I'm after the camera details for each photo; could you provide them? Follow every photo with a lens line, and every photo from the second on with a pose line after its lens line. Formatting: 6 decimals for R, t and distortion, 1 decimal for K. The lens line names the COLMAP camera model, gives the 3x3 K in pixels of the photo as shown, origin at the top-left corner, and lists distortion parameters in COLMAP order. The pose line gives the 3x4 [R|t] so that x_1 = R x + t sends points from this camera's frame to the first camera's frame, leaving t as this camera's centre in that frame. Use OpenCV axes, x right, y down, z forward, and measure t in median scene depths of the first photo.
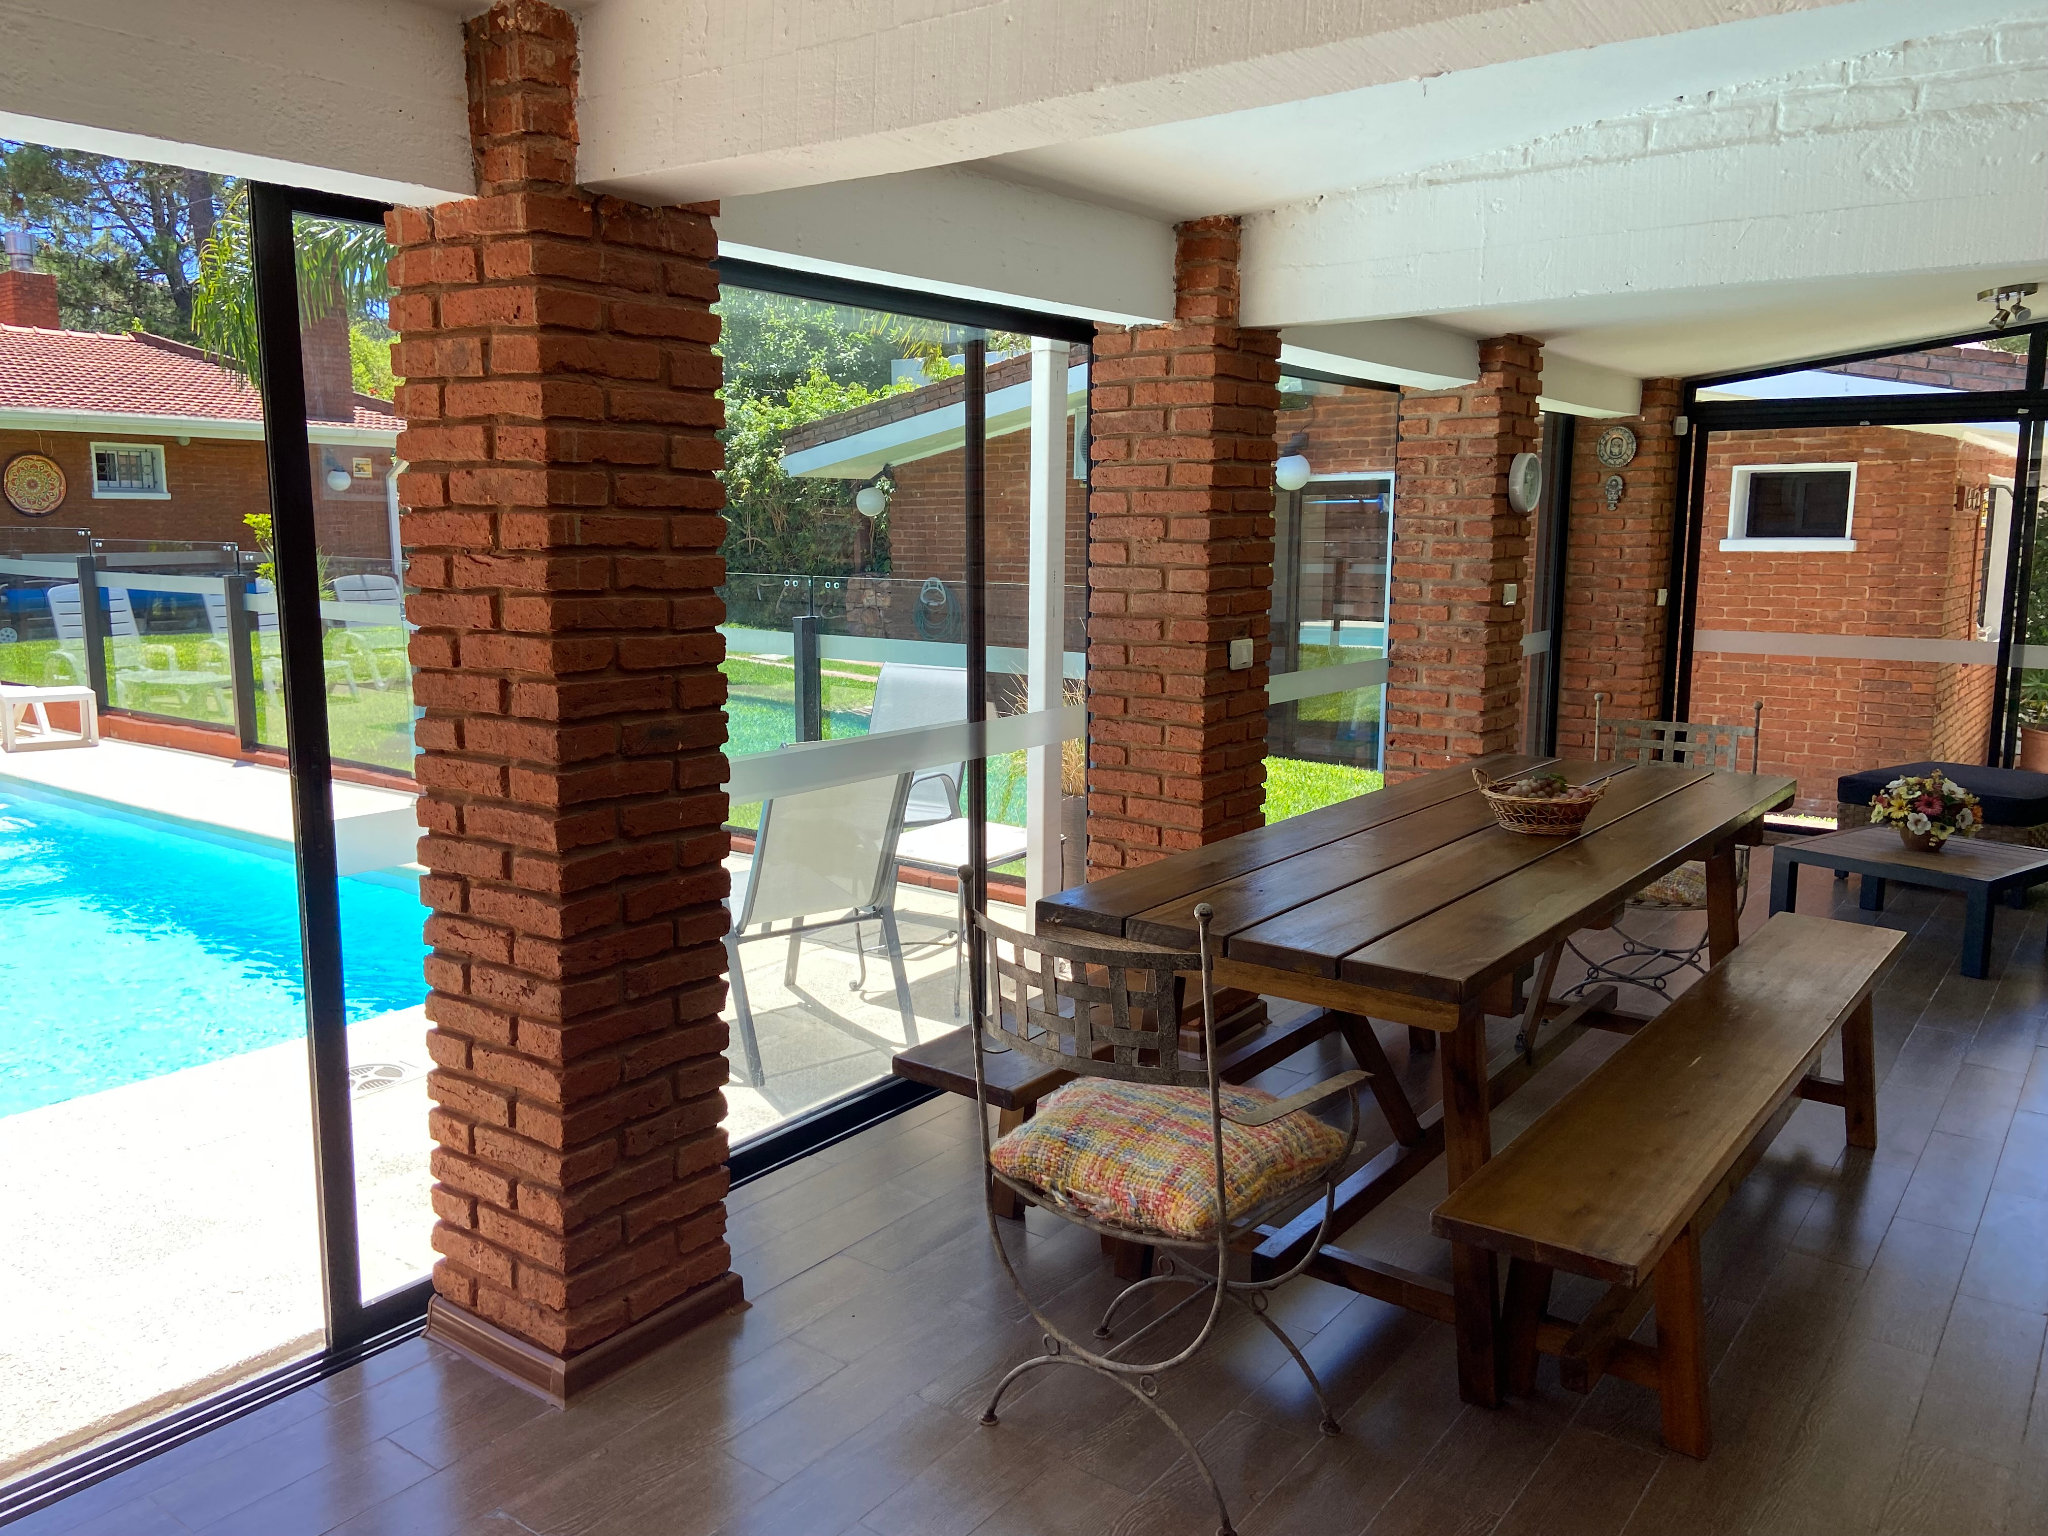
lens RADIAL K [[1542.4, 0, 993.5], [0, 1542.4, 752.2], [0, 0, 1]] dist [0.129839, -0.148073]
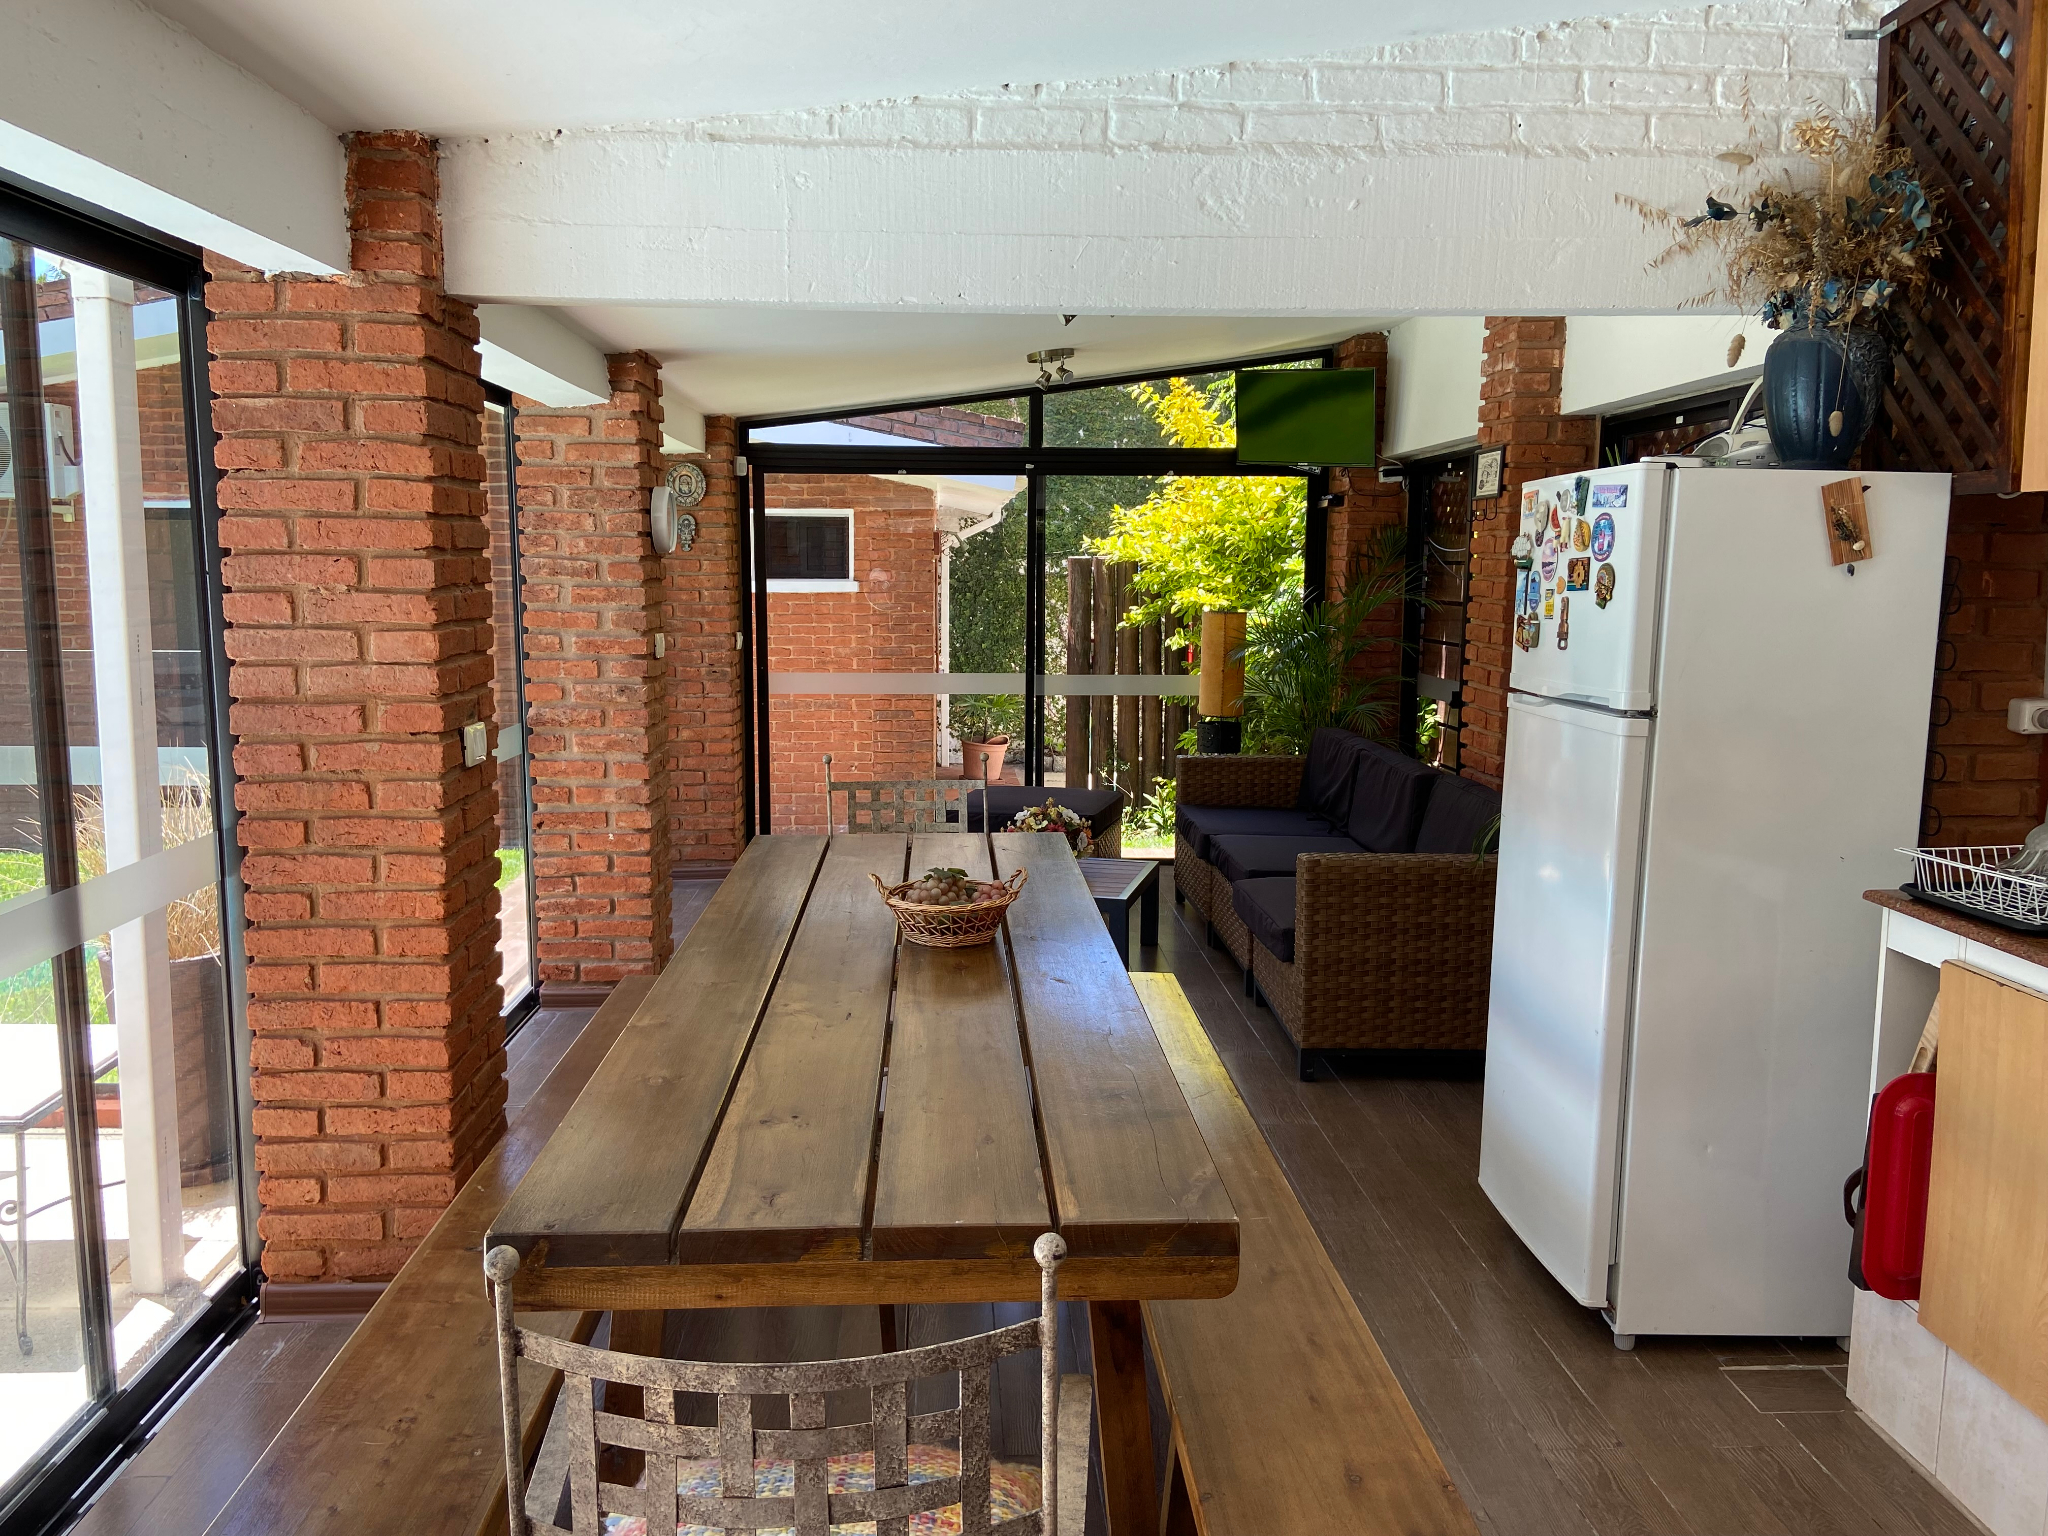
lens RADIAL K [[1542.4, 0, 993.5], [0, 1542.4, 752.2], [0, 0, 1]] dist [0.129839, -0.148073]
pose [[0.769017, -0.079358, 0.634283, -0.119351], [0.093061, 0.995591, 0.011734, -0.045846], [-0.632418, 0.050003, 0.773012, 0.279920]]
